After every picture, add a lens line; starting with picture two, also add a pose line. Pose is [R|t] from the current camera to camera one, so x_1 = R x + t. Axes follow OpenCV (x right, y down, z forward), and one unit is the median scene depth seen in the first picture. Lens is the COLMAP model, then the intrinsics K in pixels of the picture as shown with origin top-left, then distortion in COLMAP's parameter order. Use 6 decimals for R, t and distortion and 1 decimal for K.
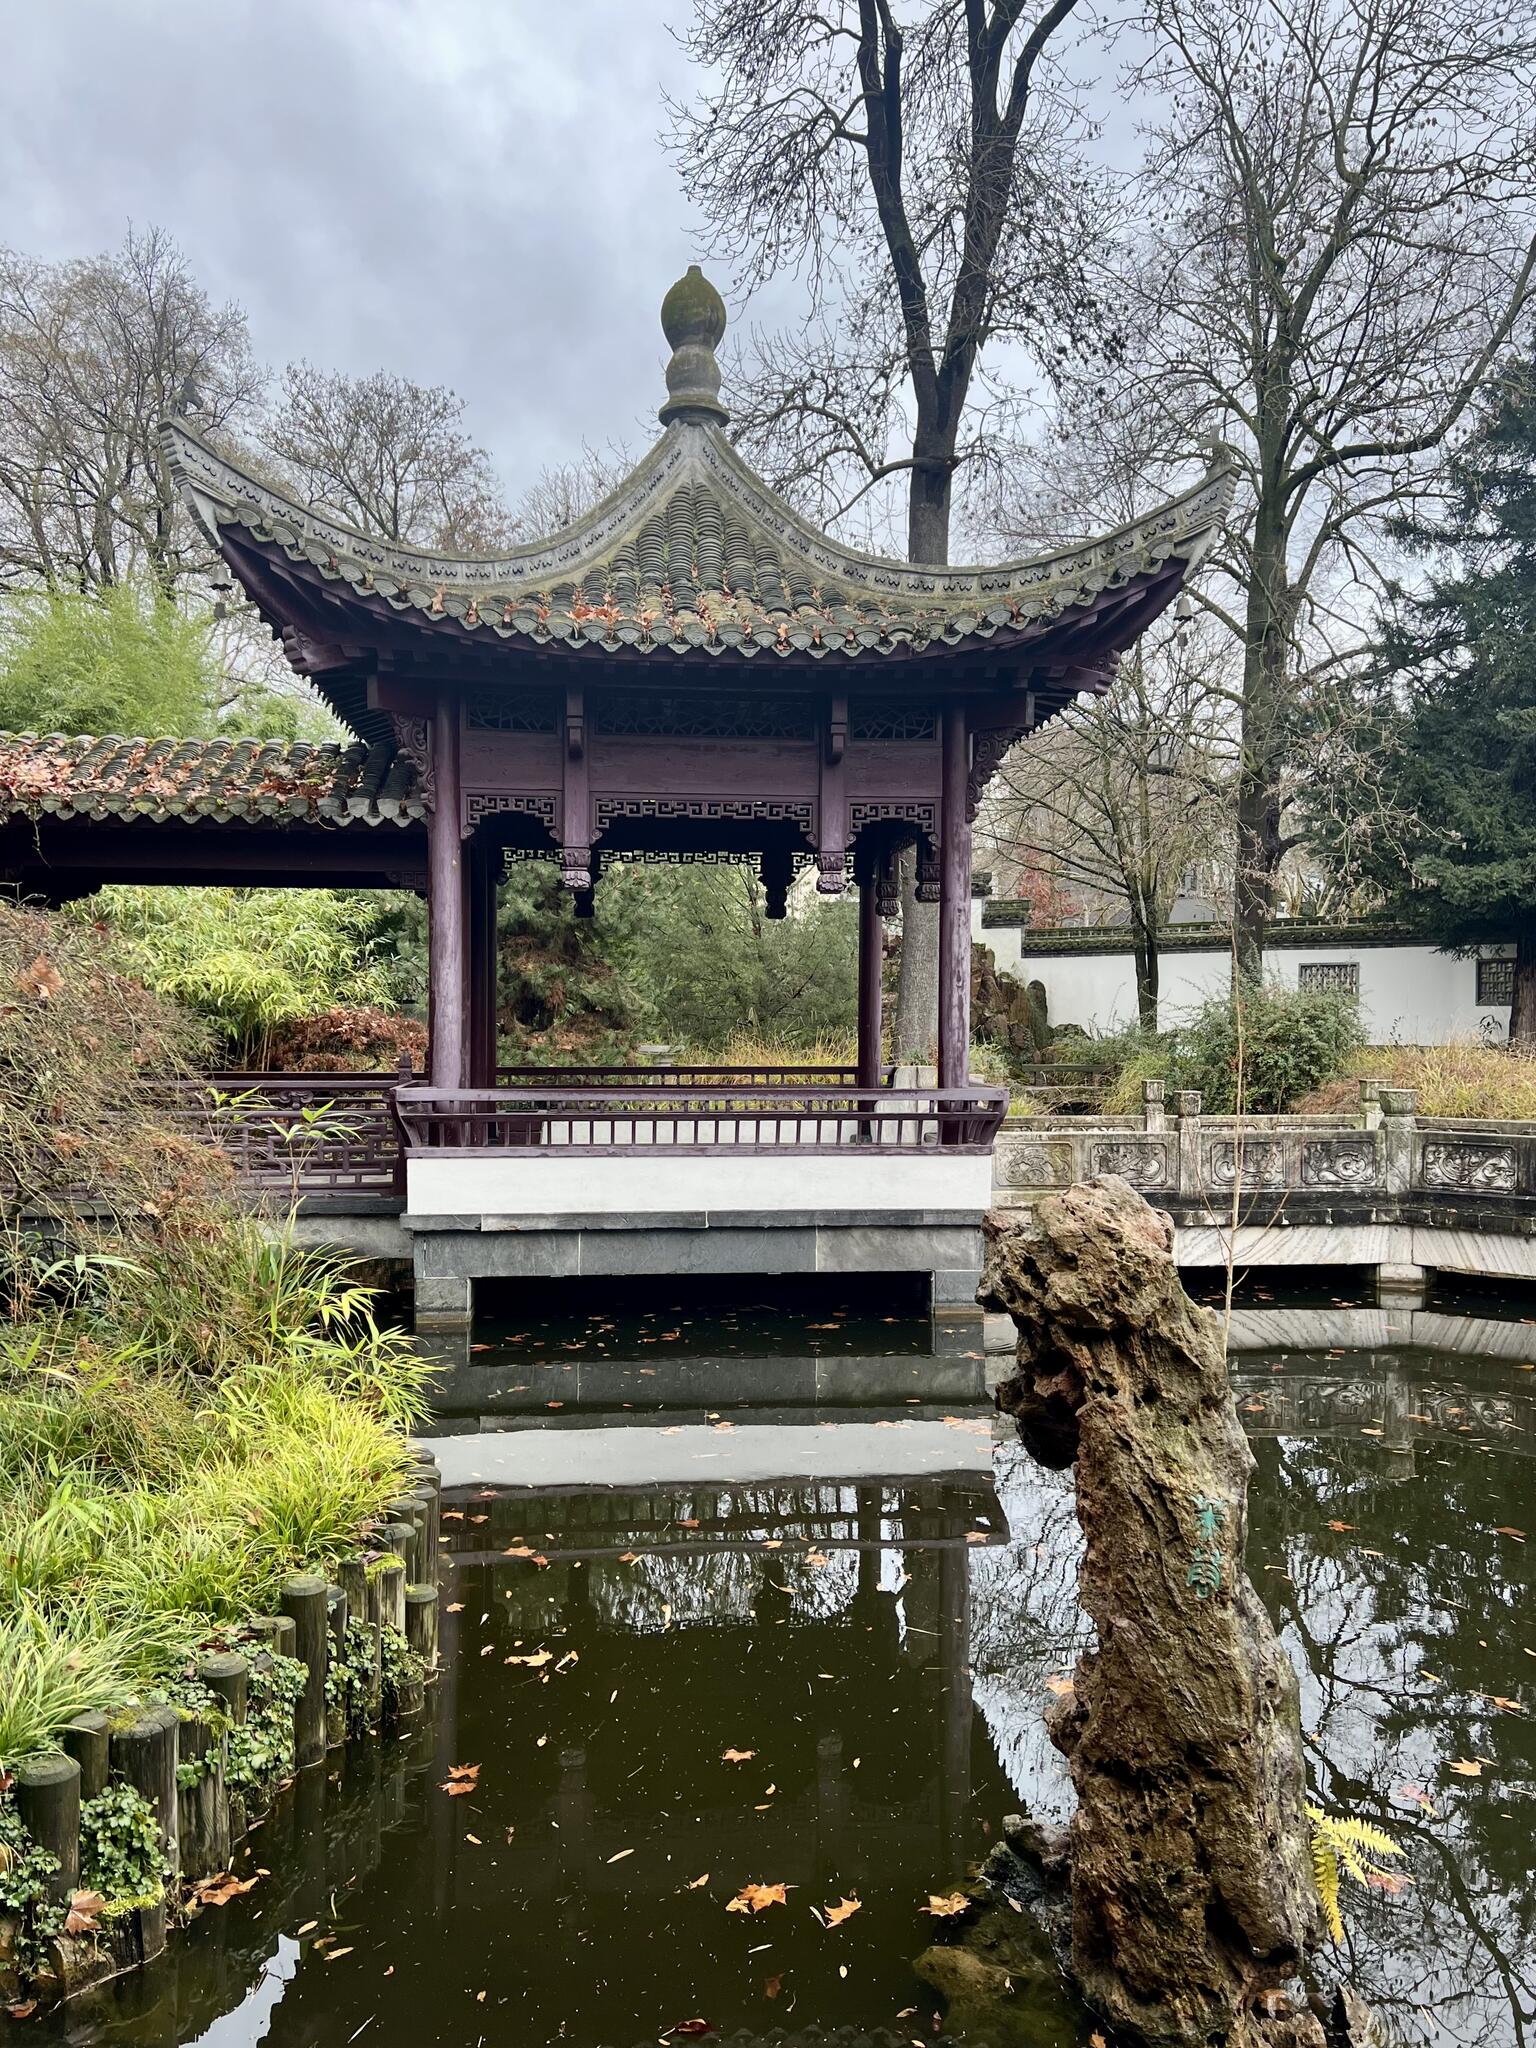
lens RADIAL K [[1543.5, 0, 766.9], [0, 1543.5, 1033.6], [0, 0, 1]] dist [0.069863, -0.071922]
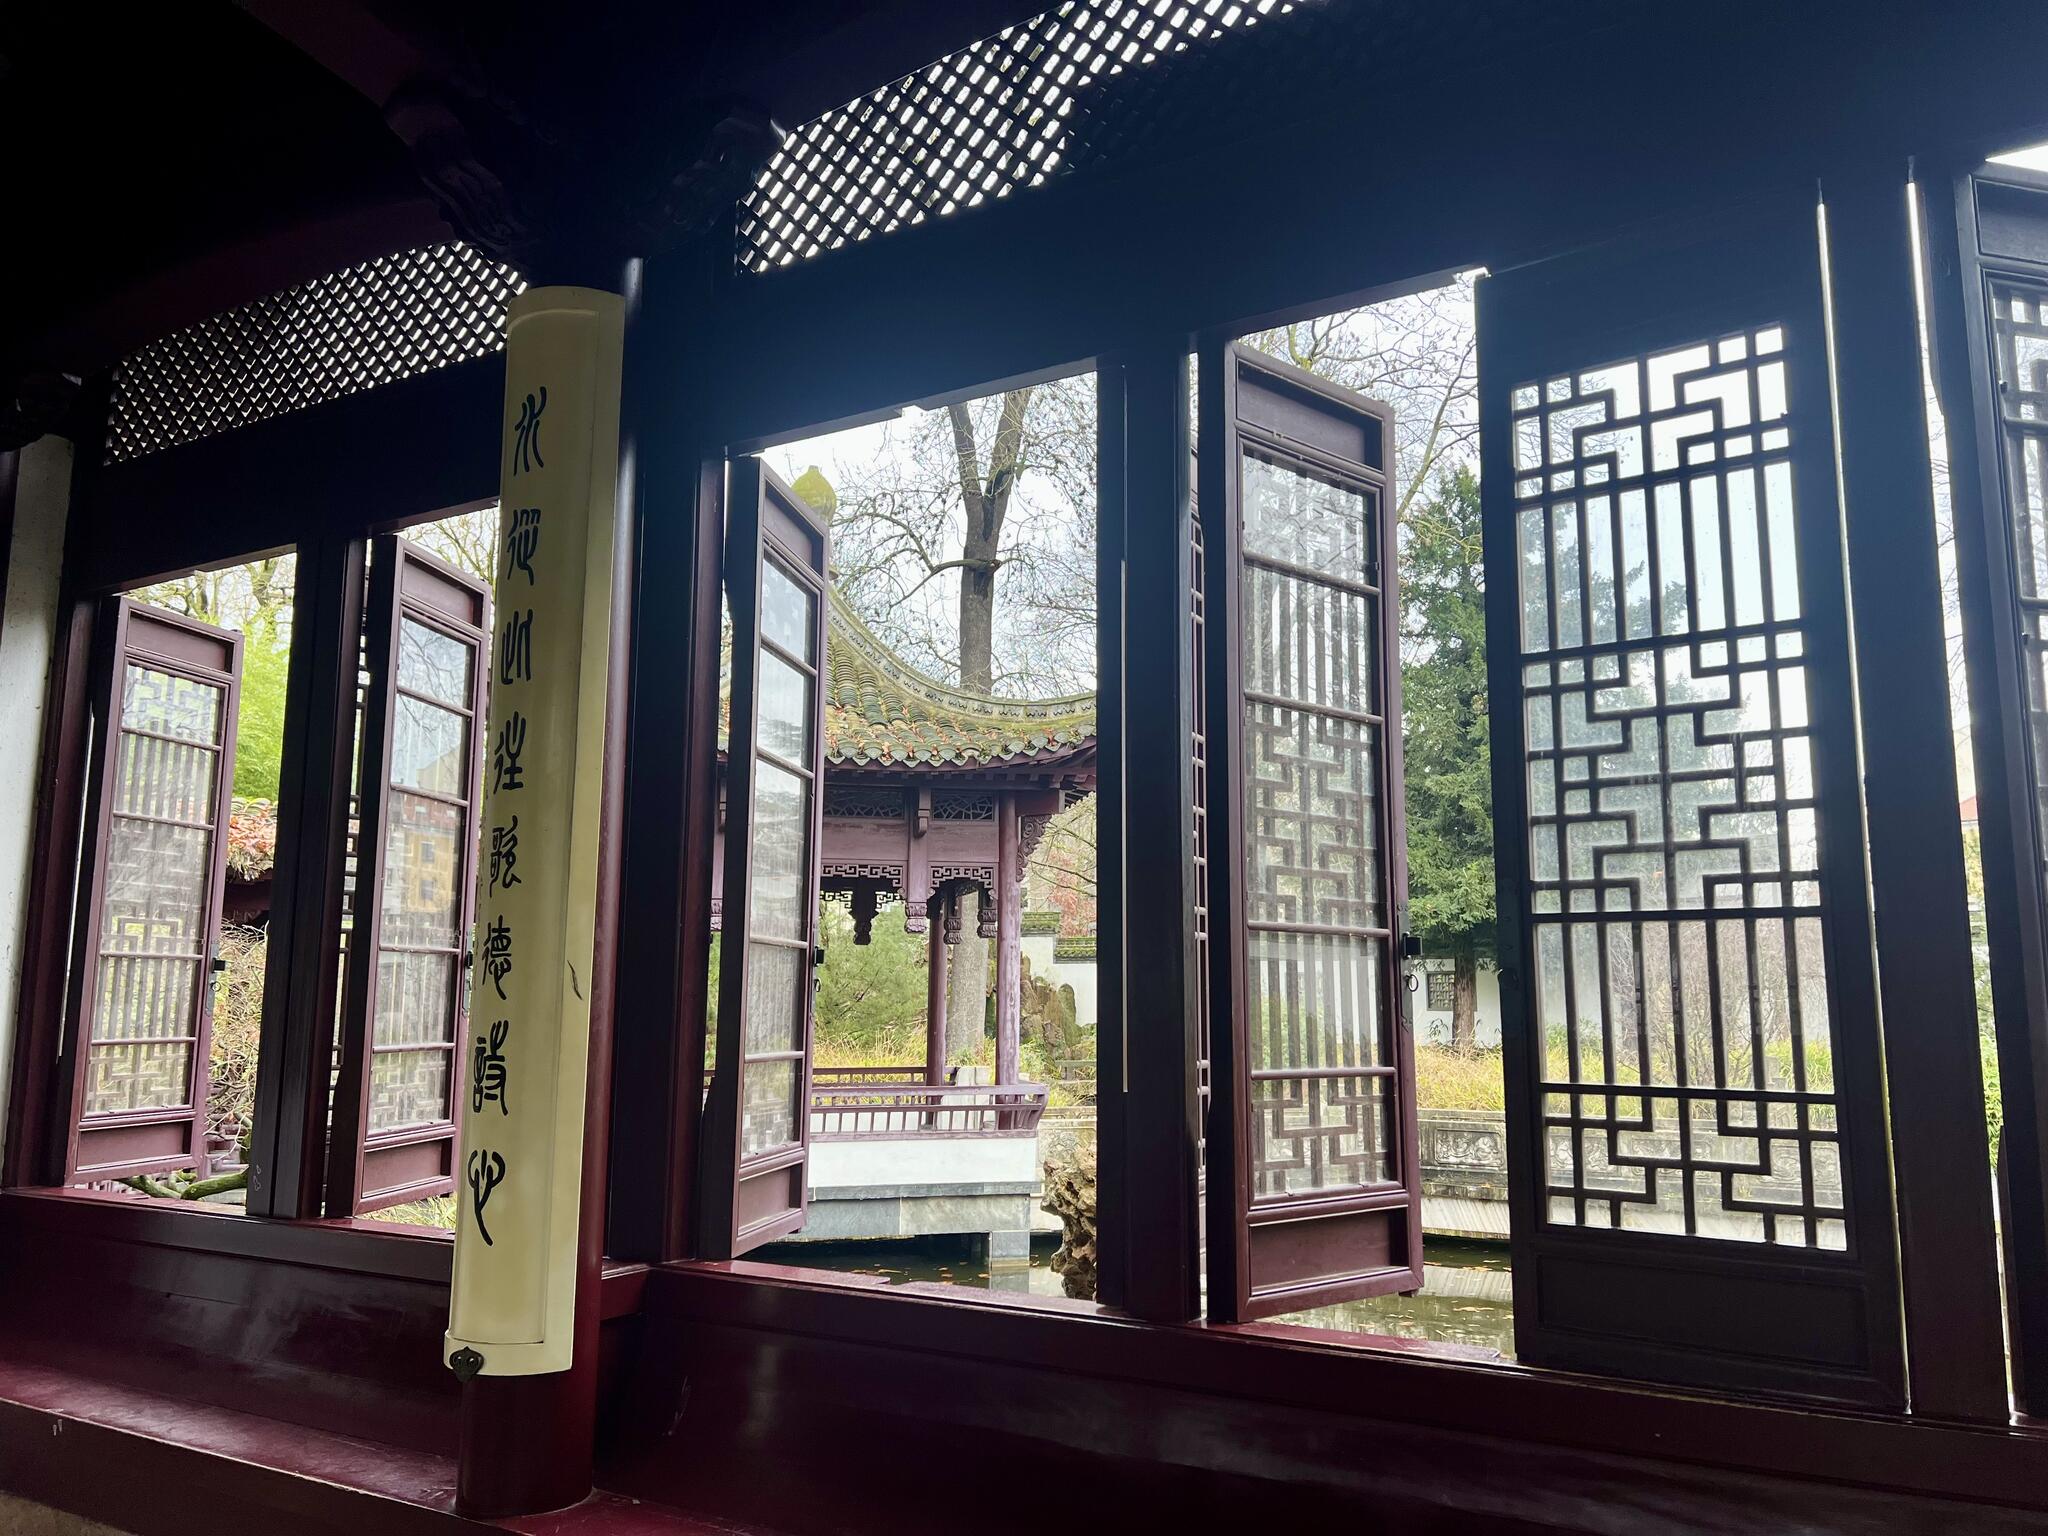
lens RADIAL K [[1543.5, 0, 1015.3], [0, 1543.5, 765.7], [0, 0, 1]] dist [0.069863, -0.071922]
pose [[0.990165, 0.021324, 0.138270, -0.053871], [0.001838, 0.986248, -0.165262, -0.013230], [-0.139892, 0.163891, 0.976509, -0.293460]]
